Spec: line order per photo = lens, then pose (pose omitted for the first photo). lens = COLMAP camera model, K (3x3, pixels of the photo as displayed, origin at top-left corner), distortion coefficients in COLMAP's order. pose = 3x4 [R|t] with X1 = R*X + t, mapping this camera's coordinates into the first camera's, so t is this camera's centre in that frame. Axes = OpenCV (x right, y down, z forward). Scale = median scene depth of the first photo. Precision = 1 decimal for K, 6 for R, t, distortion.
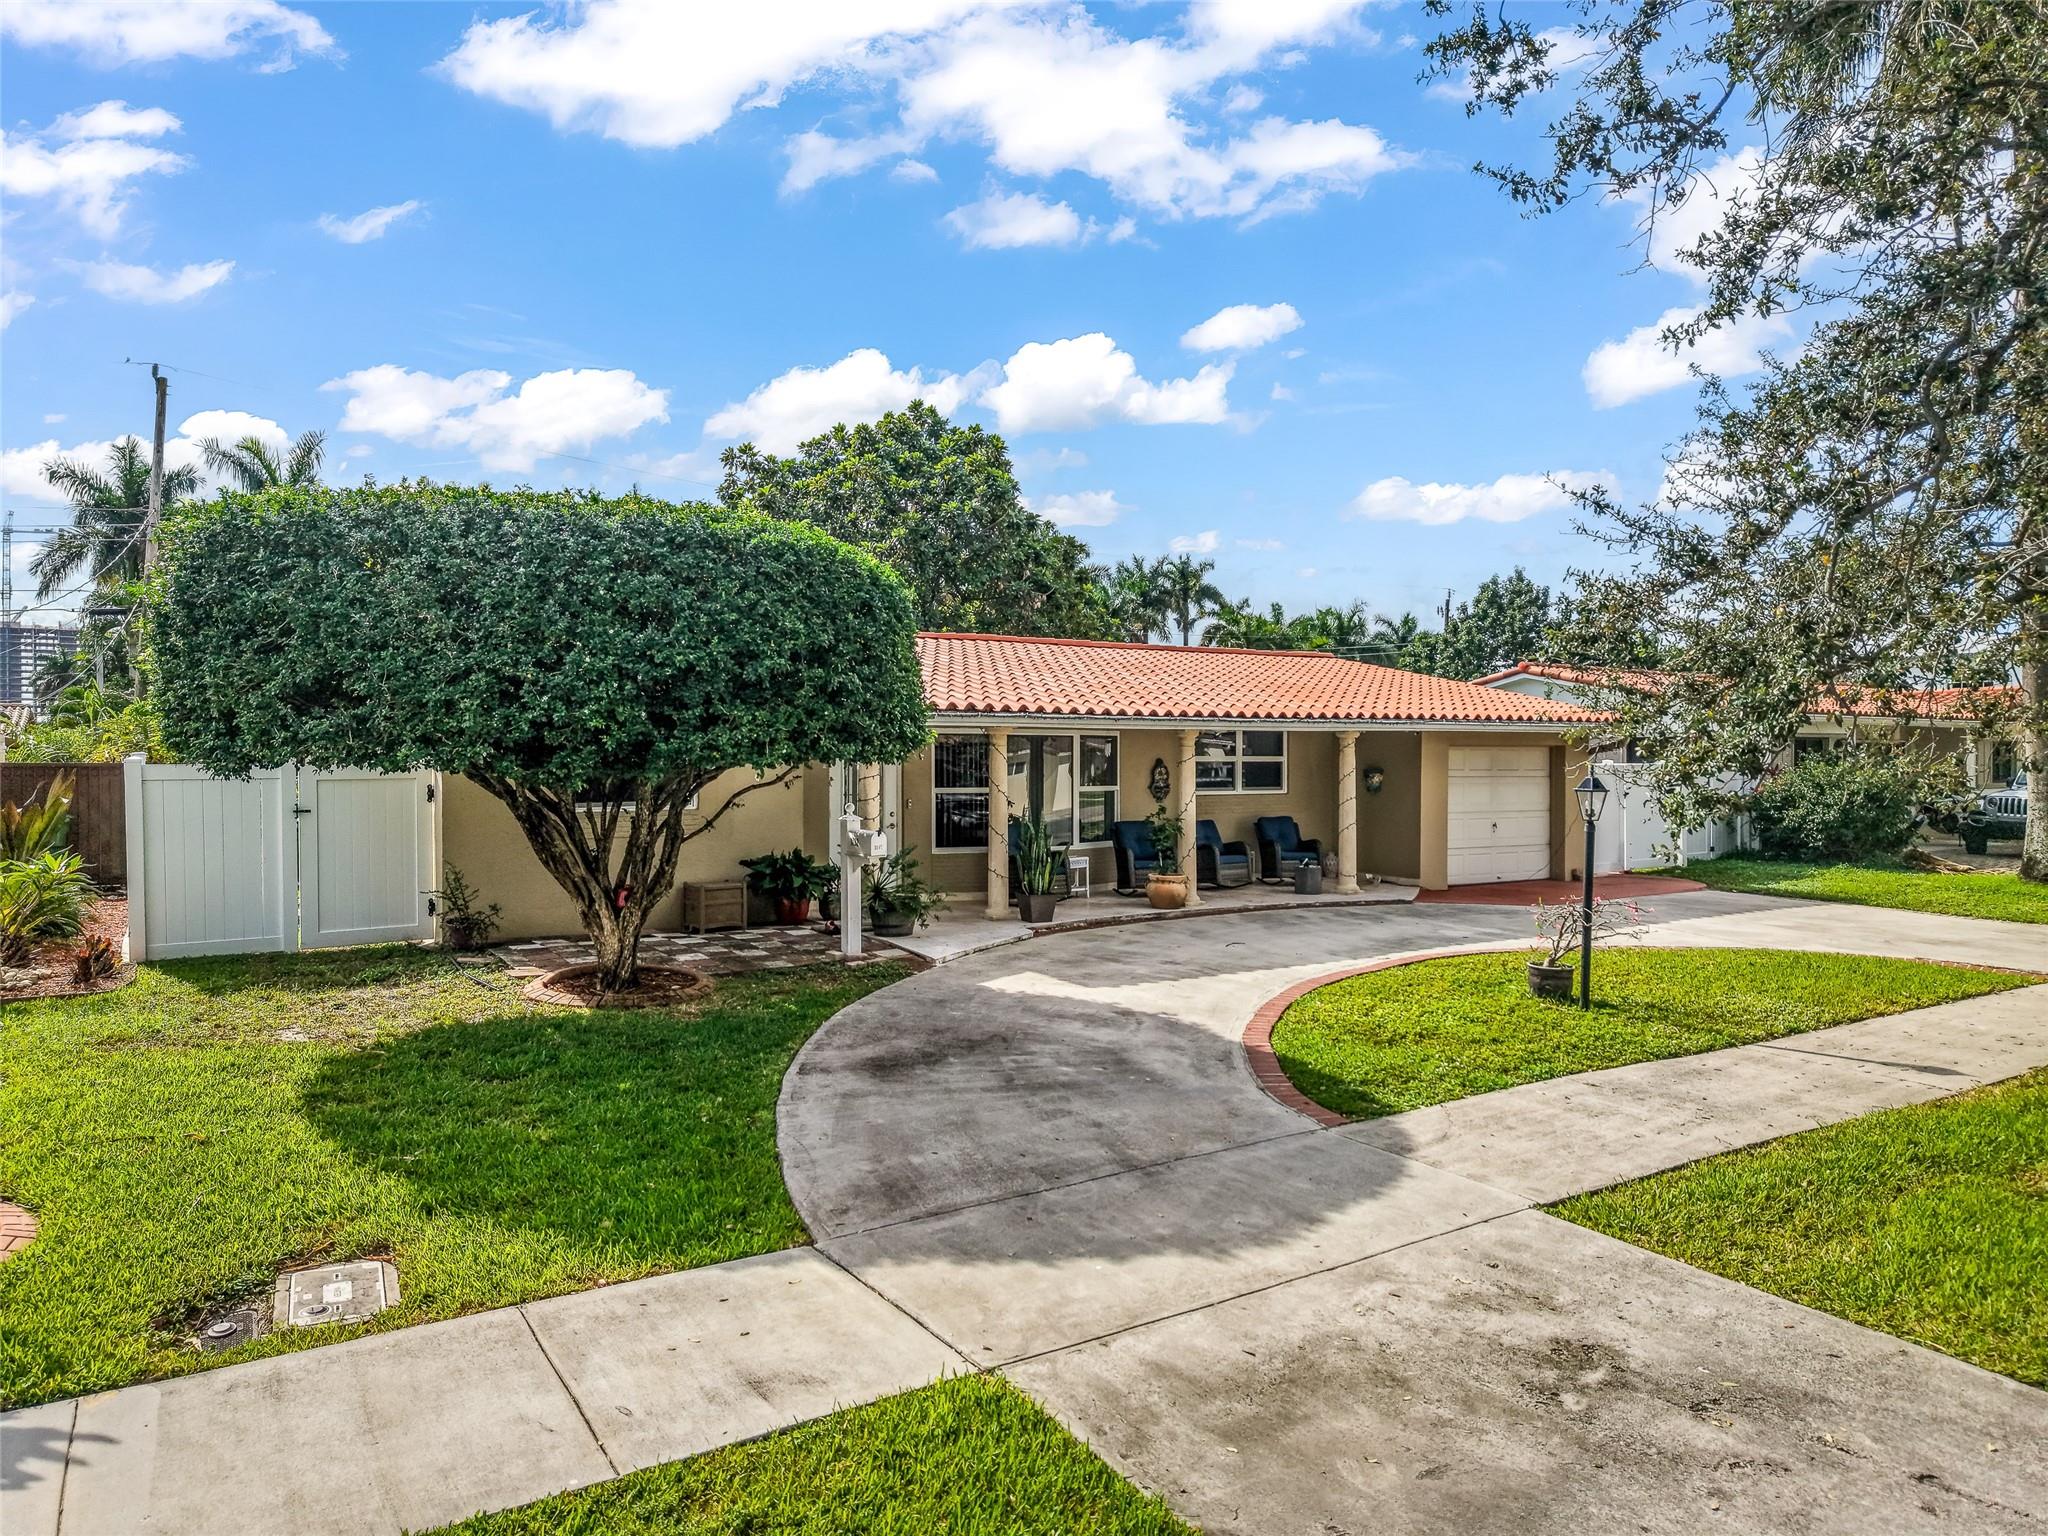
lens RADIAL K [[1375.7, 0, 1024.0], [0, 1375.7, 768.0], [0, 0, 1]] dist [0.022668, -0.003726]
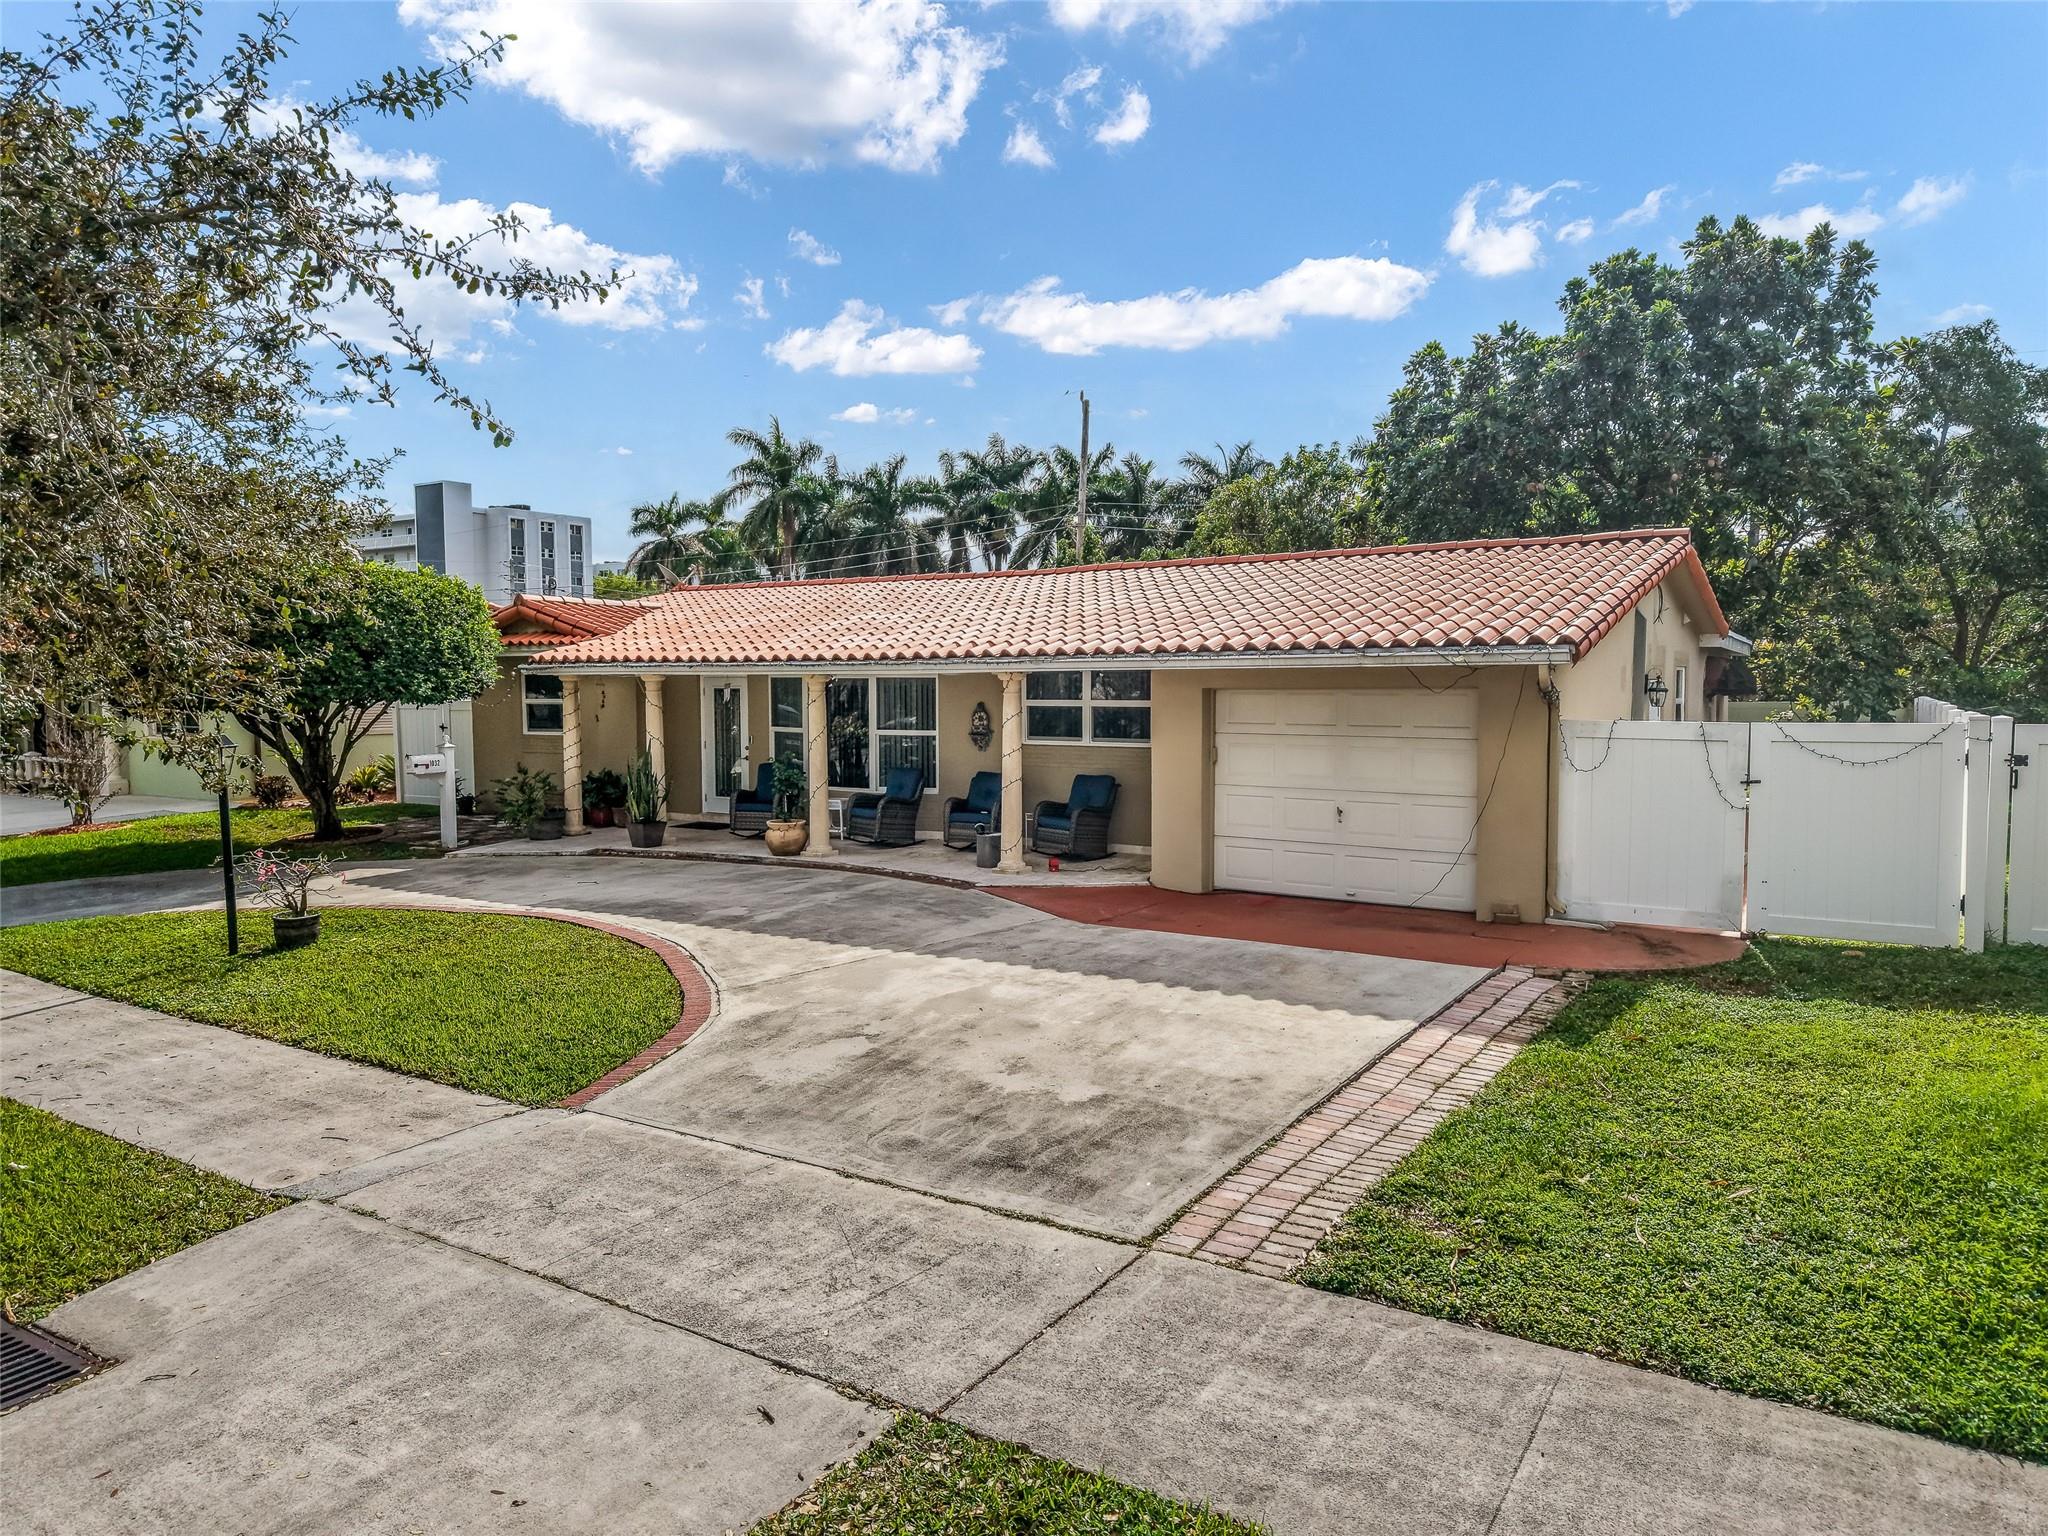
lens RADIAL K [[1375.7, 0, 1024.0], [0, 1375.7, 768.0], [0, 0, 1]] dist [0.022668, -0.003726]
pose [[0.426938, 0.057270, -0.902466, 0.916957], [-0.004300, 0.998110, 0.061305, -0.018960], [0.904271, -0.022293, 0.426377, 0.621480]]
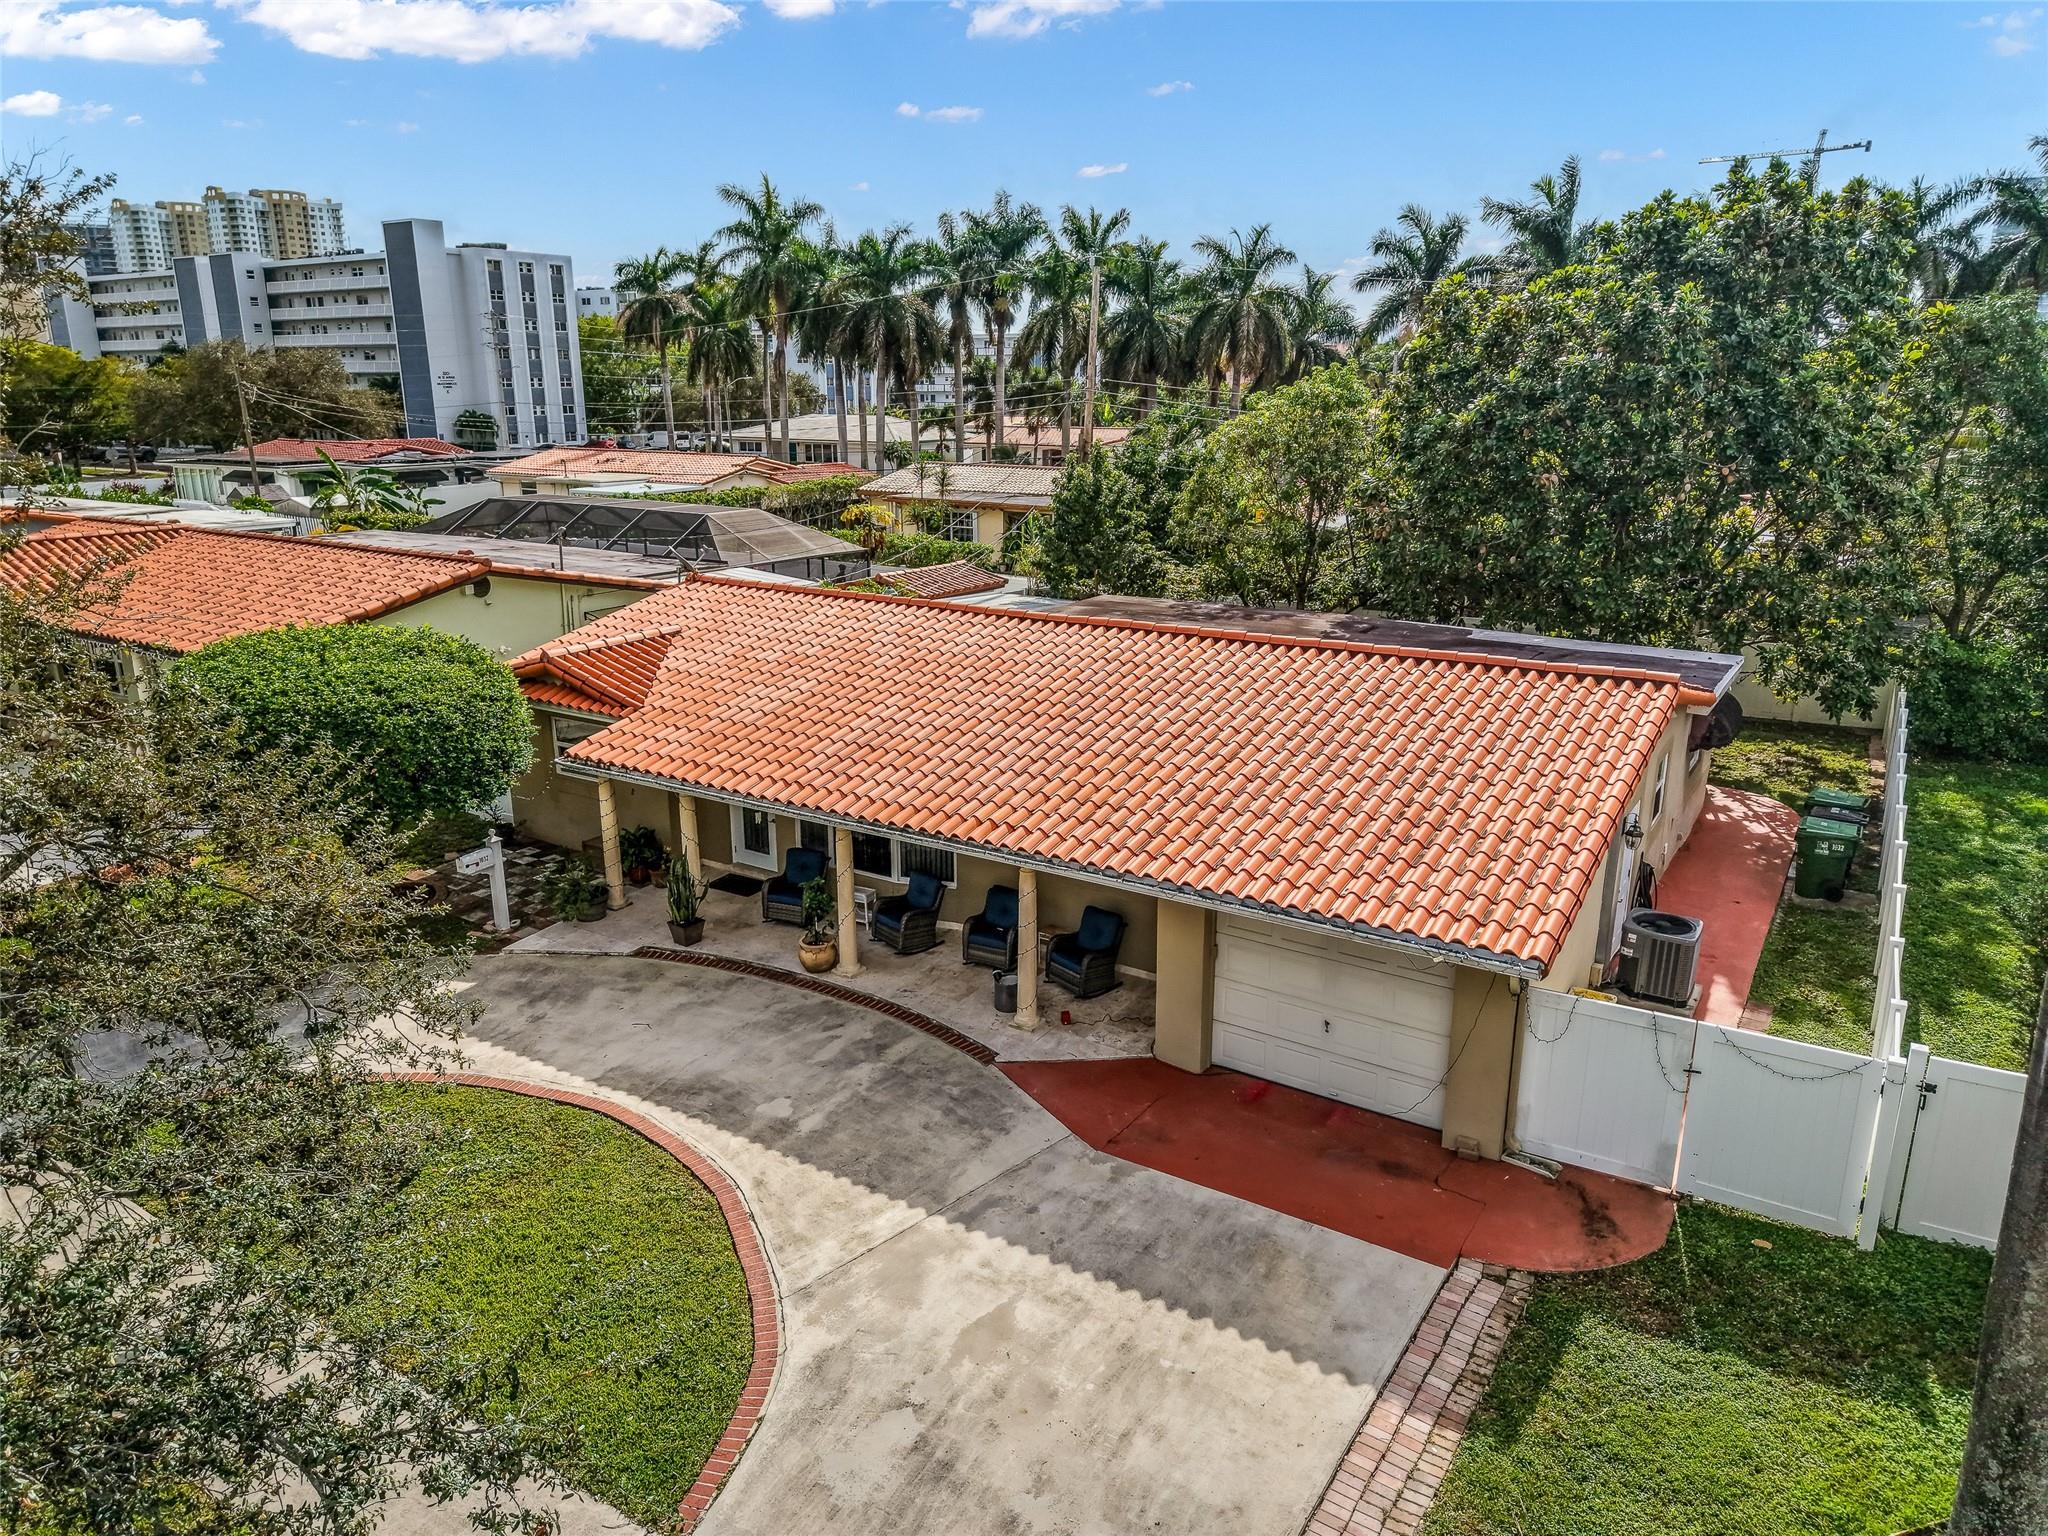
lens RADIAL K [[1380.1, 0, 1018.2], [0, 1380.1, 766.9], [0, 0, 1]] dist [0.008399, -0.000720]
pose [[0.422911, 0.247078, -0.871836, 0.919205], [-0.006006, 0.962853, 0.269958, -0.302615], [0.906151, -0.108932, 0.408686, 0.608219]]
